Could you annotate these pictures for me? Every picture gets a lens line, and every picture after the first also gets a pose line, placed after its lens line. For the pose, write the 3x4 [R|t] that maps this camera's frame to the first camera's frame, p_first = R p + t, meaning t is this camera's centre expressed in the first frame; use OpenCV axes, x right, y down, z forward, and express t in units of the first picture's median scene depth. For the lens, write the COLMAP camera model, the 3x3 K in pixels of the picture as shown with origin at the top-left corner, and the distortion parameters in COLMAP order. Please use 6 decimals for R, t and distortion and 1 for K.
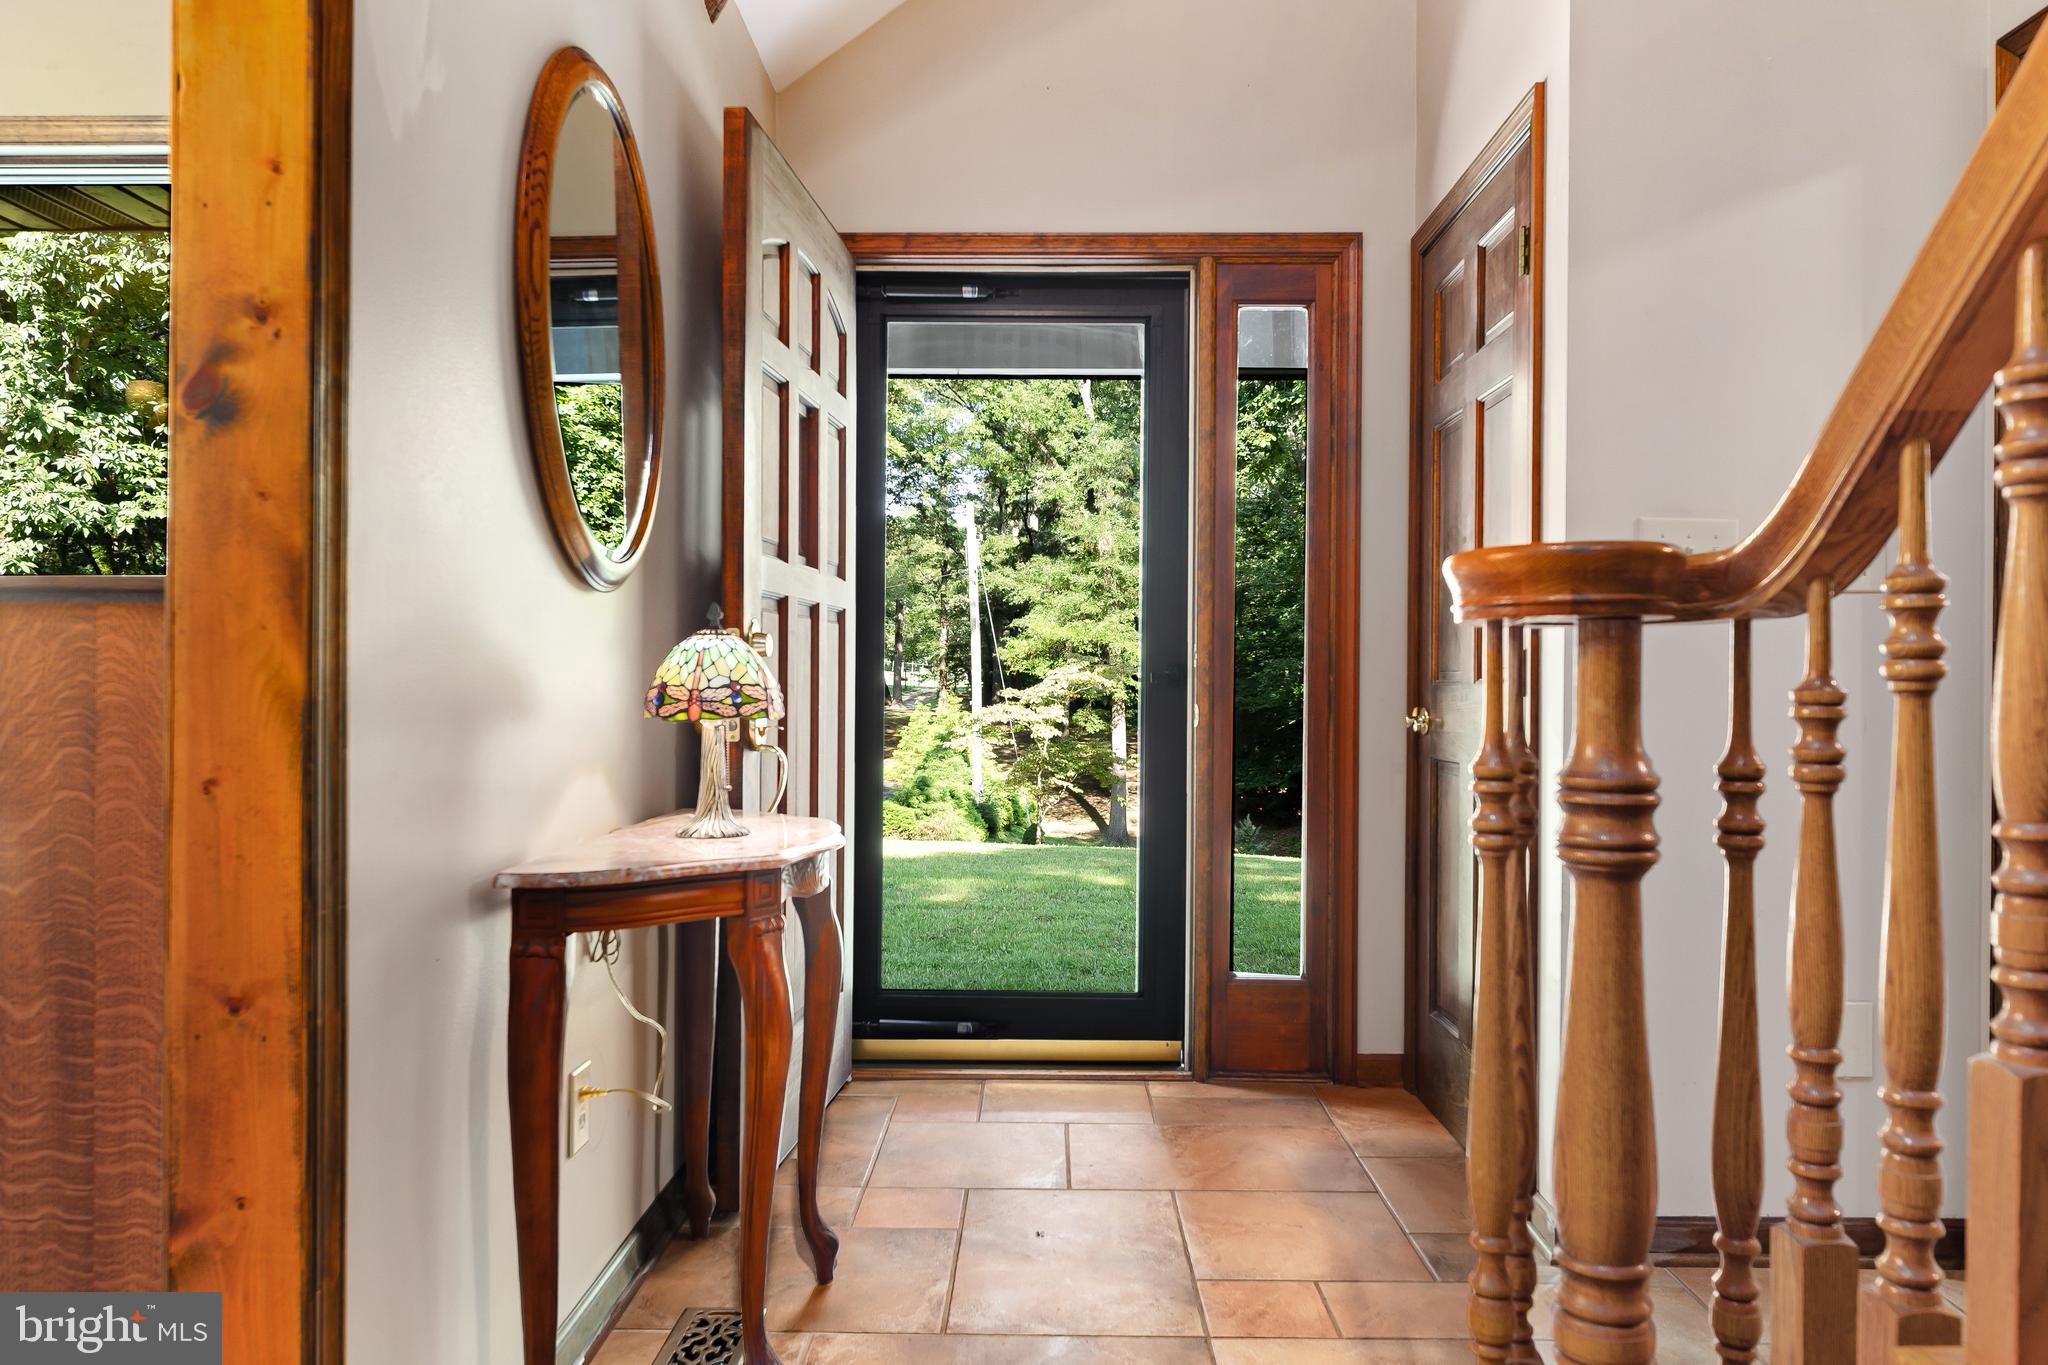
lens RADIAL K [[1362.4, 0, 1015.8], [0, 1362.4, 679.4], [0, 0, 1]] dist [0.012650, -0.018332]
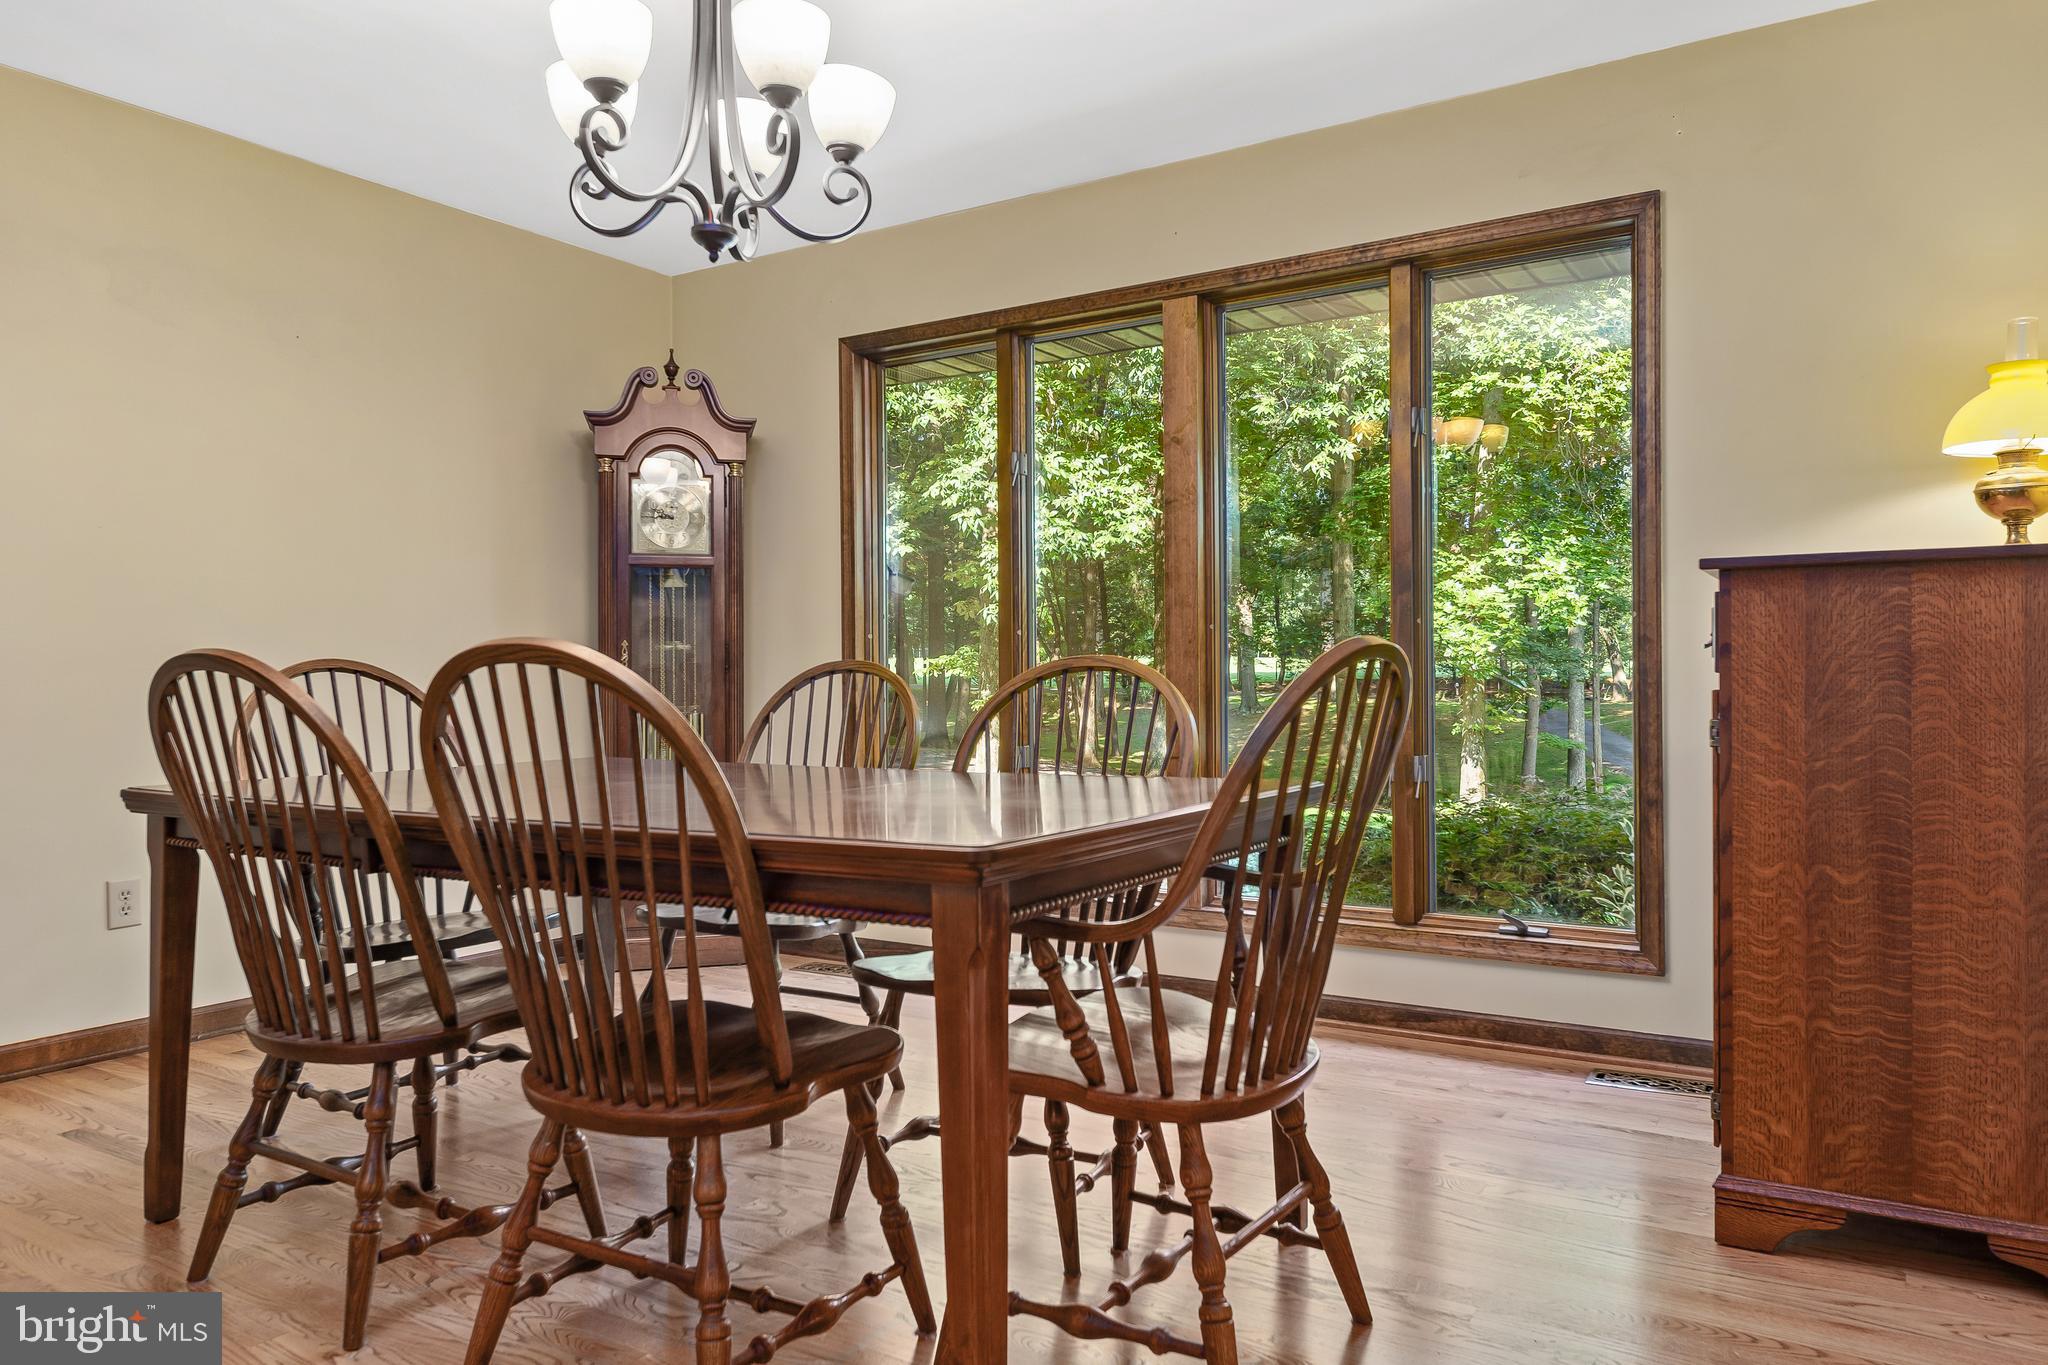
lens RADIAL K [[1362.4, 0, 1024.3], [0, 1362.4, 681.8], [0, 0, 1]] dist [0.012650, -0.018332]
pose [[0.857589, -0.012324, -0.514188, -0.729739], [0.013136, 0.999912, -0.002056, 0.042394], [0.514168, -0.004991, 0.857675, -0.565260]]
